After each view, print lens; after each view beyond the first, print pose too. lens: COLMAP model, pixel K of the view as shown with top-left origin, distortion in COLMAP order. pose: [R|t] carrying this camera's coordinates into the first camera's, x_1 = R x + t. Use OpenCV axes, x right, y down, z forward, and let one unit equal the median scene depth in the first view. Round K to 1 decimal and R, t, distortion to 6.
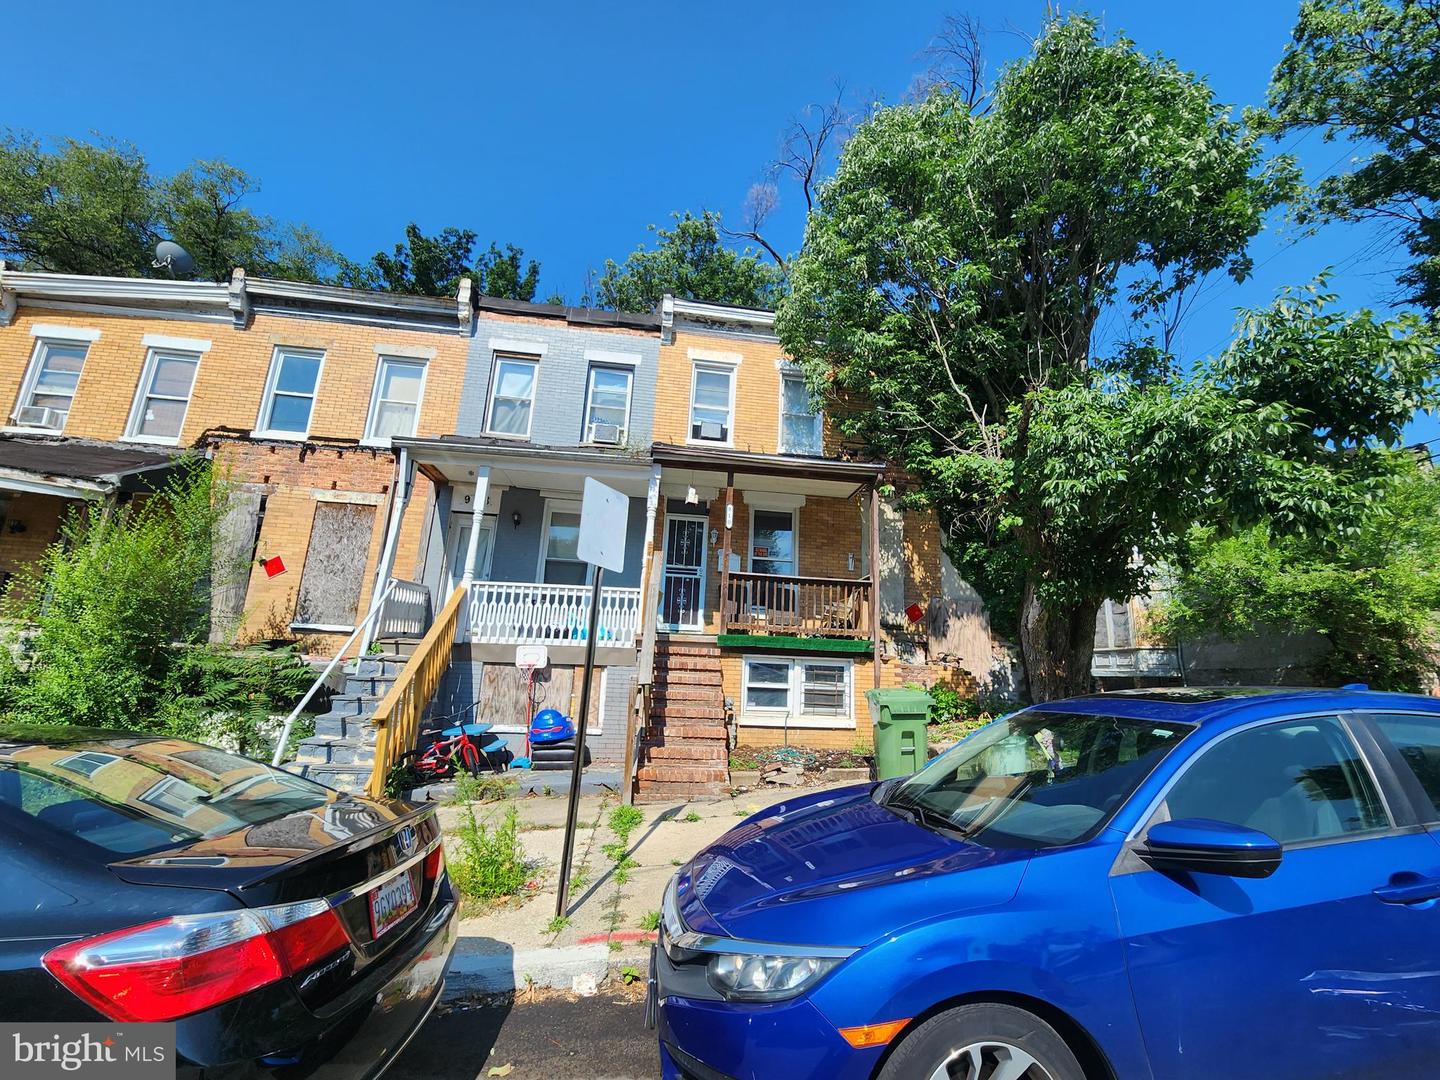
lens RADIAL K [[598.0, 0, 720.0], [0, 598.0, 540.0], [0, 0, 1]] dist [0.000214, 0.000286]
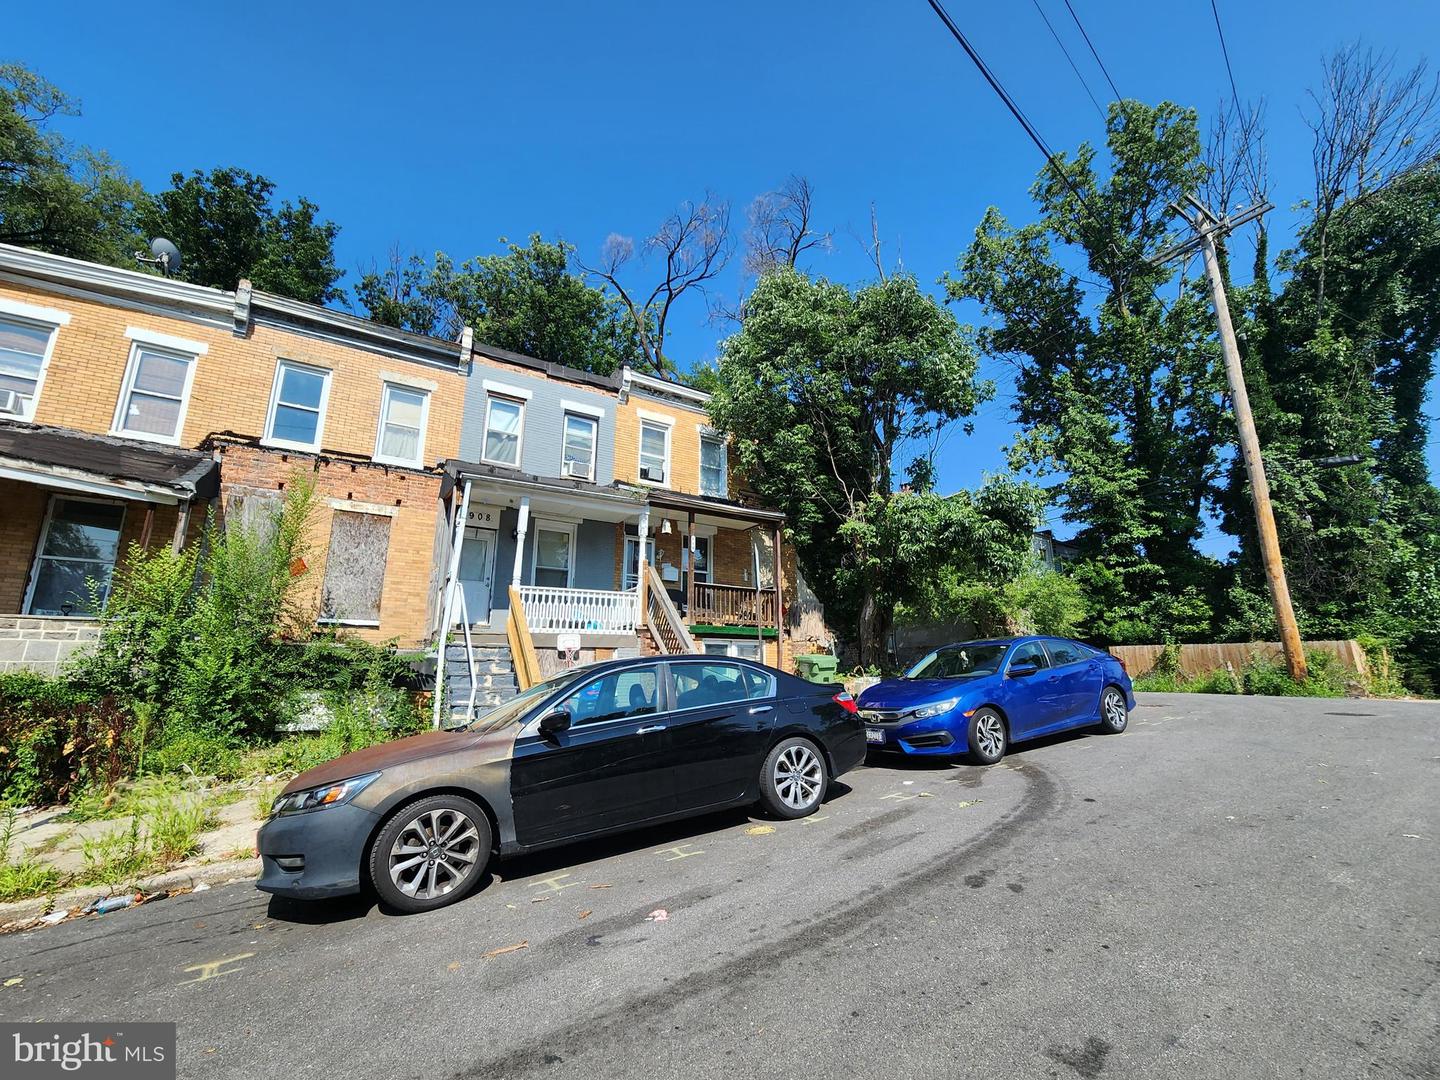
lens RADIAL K [[598.0, 0, 720.0], [0, 598.0, 540.0], [0, 0, 1]] dist [0.000214, 0.000286]
pose [[0.908536, 0.050383, 0.414759, -0.467087], [-0.053437, 0.998562, -0.004246, -0.040758], [-0.414376, -0.018306, 0.909922, -0.306705]]
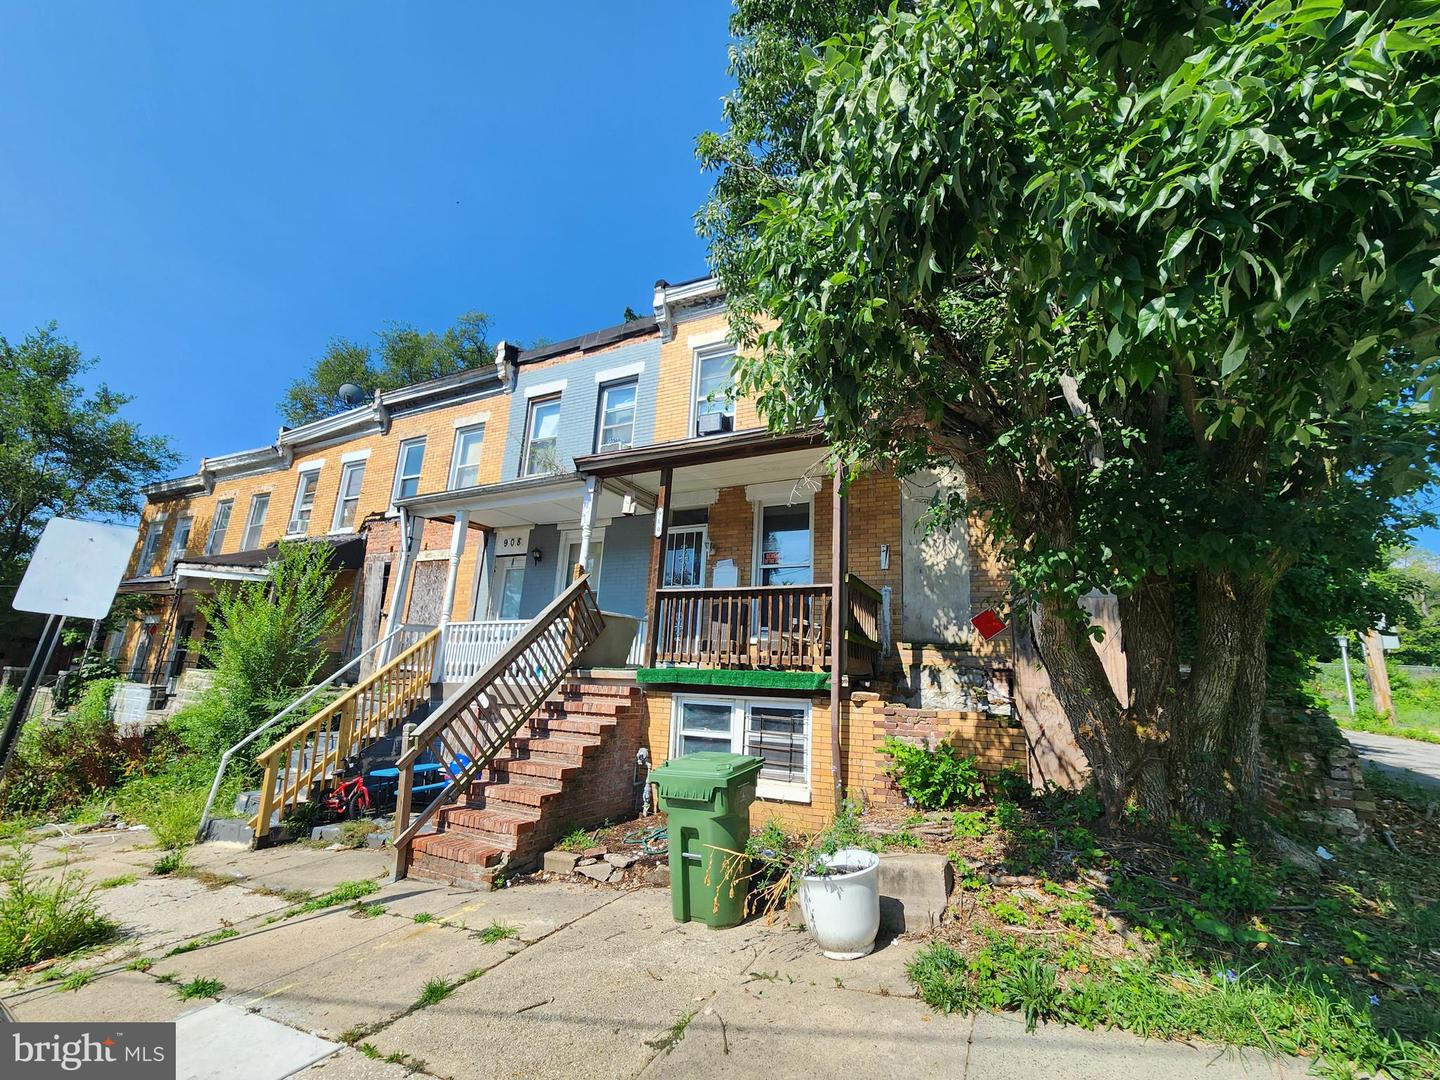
lens RADIAL K [[595.9, 0, 720.0], [0, 595.9, 540.0], [0, 0, 1]] dist [0.013863, -0.000066]
pose [[0.831987, -0.136513, -0.537738, 0.465230], [0.117514, 0.990625, -0.069666, 0.045448], [0.542207, -0.005231, 0.840229, 0.317839]]
